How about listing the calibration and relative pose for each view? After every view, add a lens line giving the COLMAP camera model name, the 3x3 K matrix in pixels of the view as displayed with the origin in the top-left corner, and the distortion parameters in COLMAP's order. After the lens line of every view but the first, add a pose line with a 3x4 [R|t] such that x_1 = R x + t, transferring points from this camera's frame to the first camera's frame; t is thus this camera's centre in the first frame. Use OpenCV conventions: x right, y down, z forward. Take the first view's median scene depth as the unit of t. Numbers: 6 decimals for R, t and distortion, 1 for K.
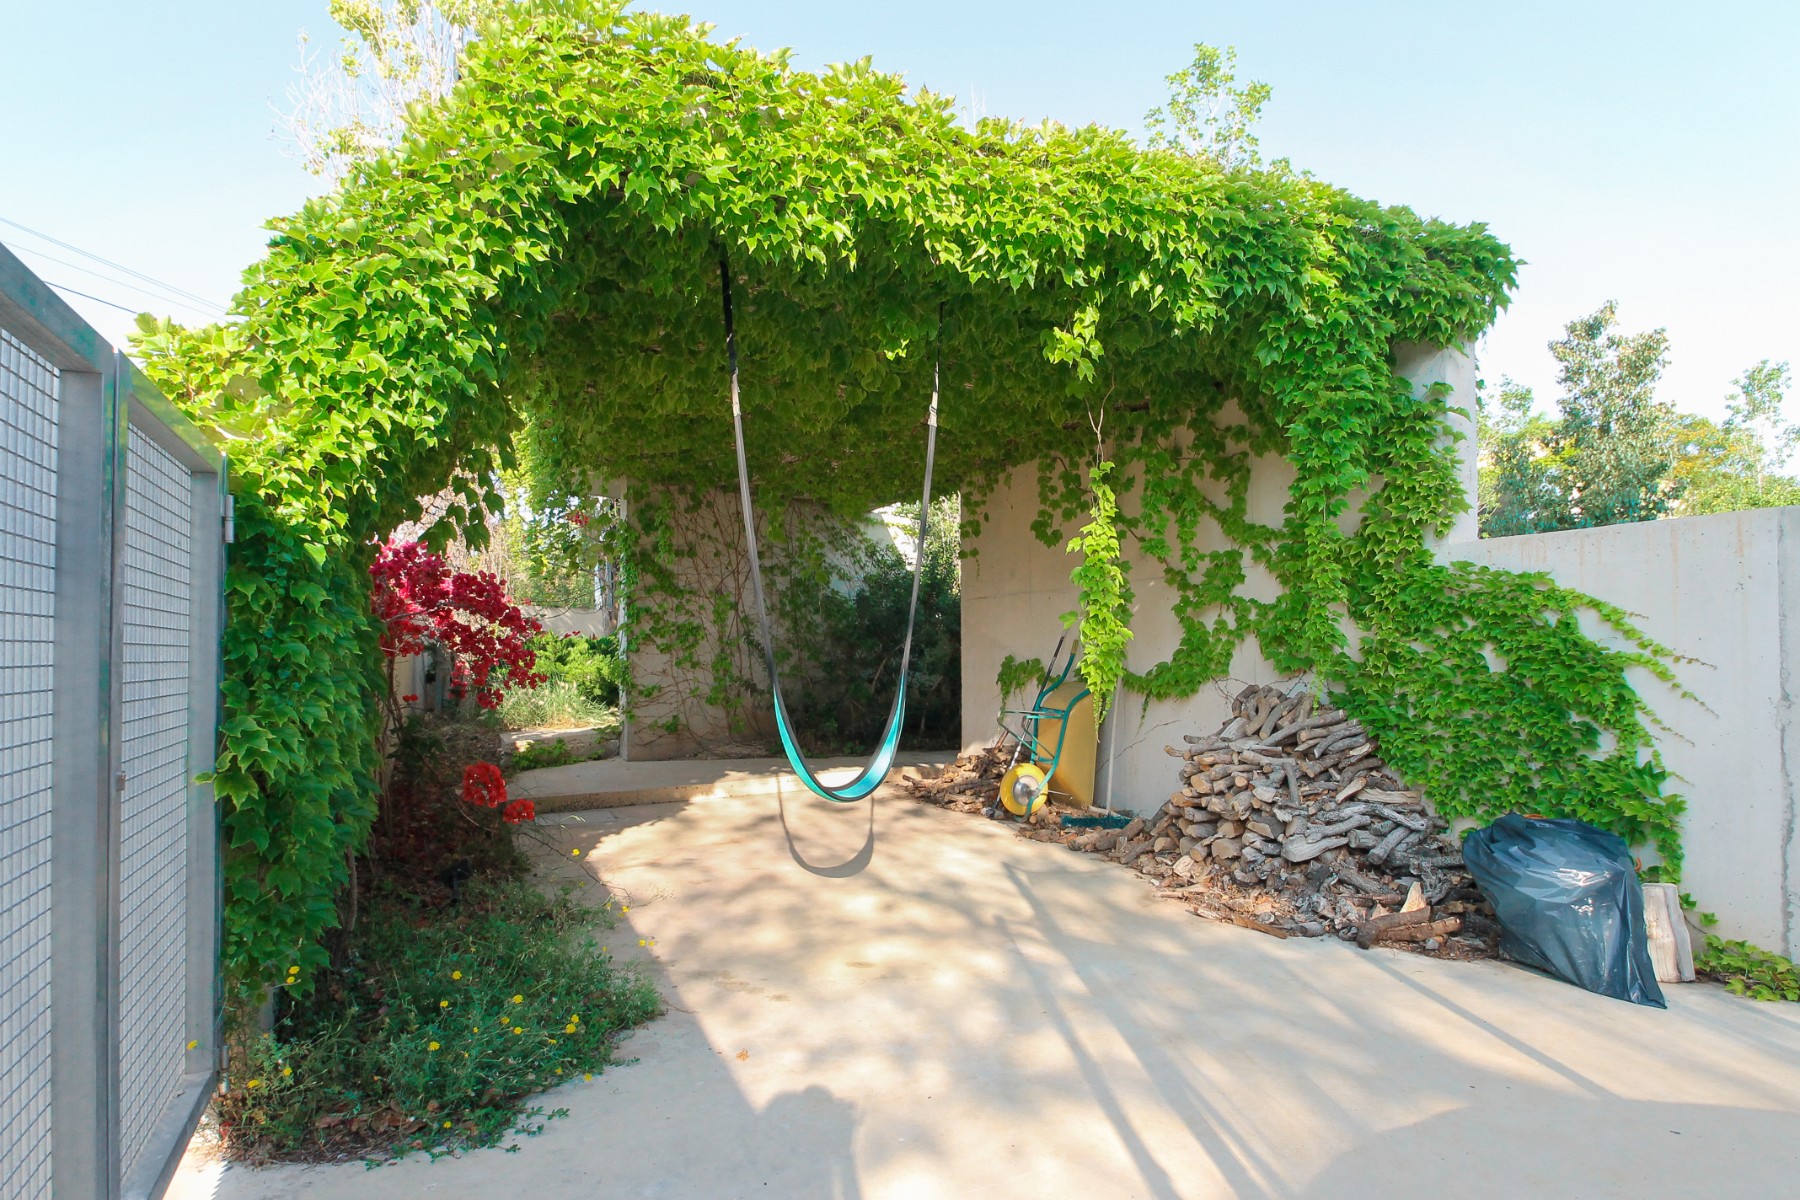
lens RADIAL K [[992.9, 0, 900.7], [0, 992.9, 605.1], [0, 0, 1]] dist [-0.001422, -0.000094]
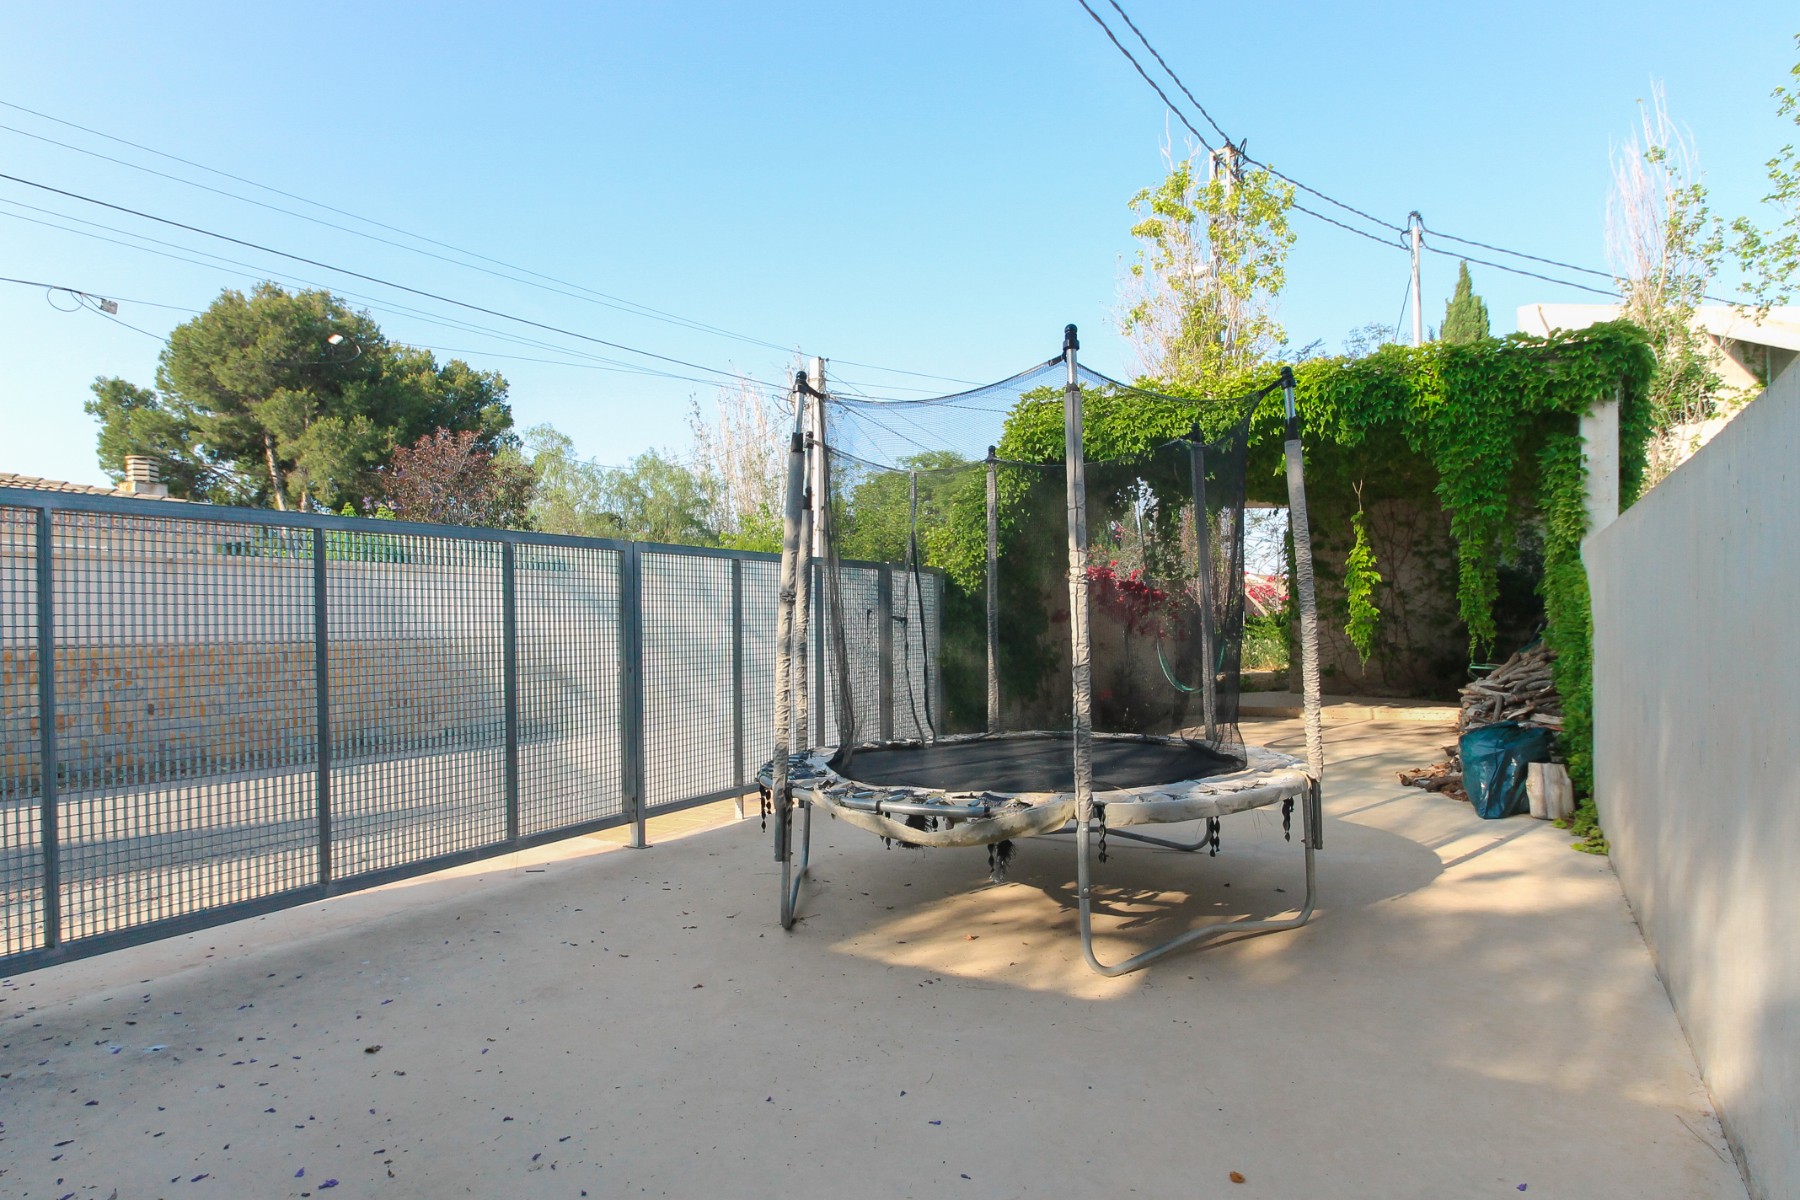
lens RADIAL K [[992.9, 0, 899.9], [0, 992.9, 600.4], [0, 0, 1]] dist [-0.001422, -0.000094]
pose [[0.584676, -0.014135, -0.811144, 1.097494], [0.040512, 0.999109, 0.011791, -0.041054], [0.810255, -0.039755, 0.584728, -0.633039]]
